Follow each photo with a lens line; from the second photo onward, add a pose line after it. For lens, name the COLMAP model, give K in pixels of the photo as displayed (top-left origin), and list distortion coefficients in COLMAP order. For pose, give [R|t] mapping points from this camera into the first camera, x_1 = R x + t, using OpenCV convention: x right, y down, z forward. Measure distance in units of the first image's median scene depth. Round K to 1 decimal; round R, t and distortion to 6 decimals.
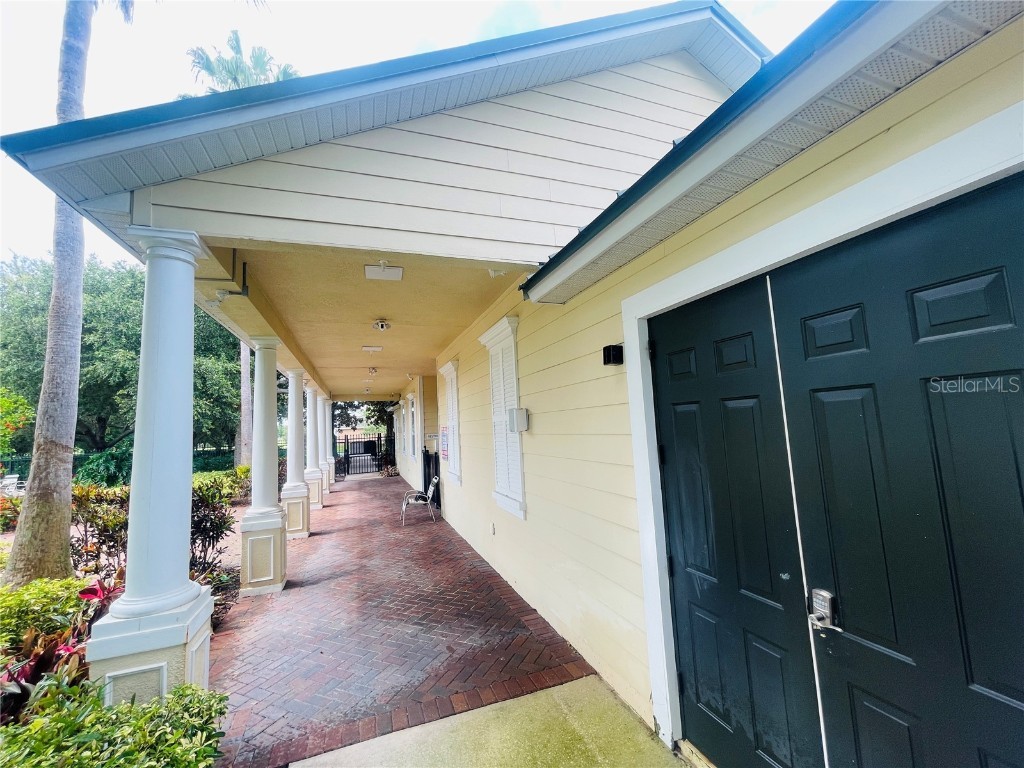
lens RADIAL K [[413.1, 0, 511.0], [0, 413.1, 384.2], [0, 0, 1]] dist [-0.000589, 0.000056]
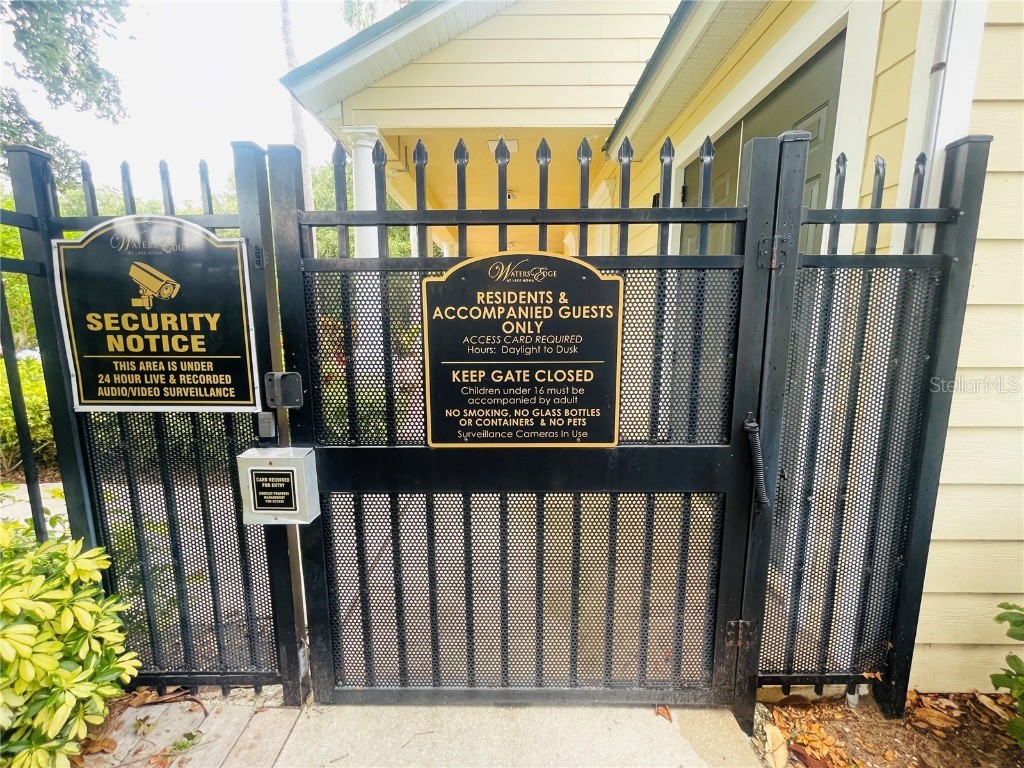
lens RADIAL K [[413.1, 0, 509.0], [0, 413.1, 382.8], [0, 0, 1]] dist [-0.000589, 0.000056]
pose [[0.937038, 0.103363, -0.333580, 0.291722], [-0.014379, 0.965804, 0.258875, 0.140428], [0.348931, -0.237779, 0.906481, -0.424807]]
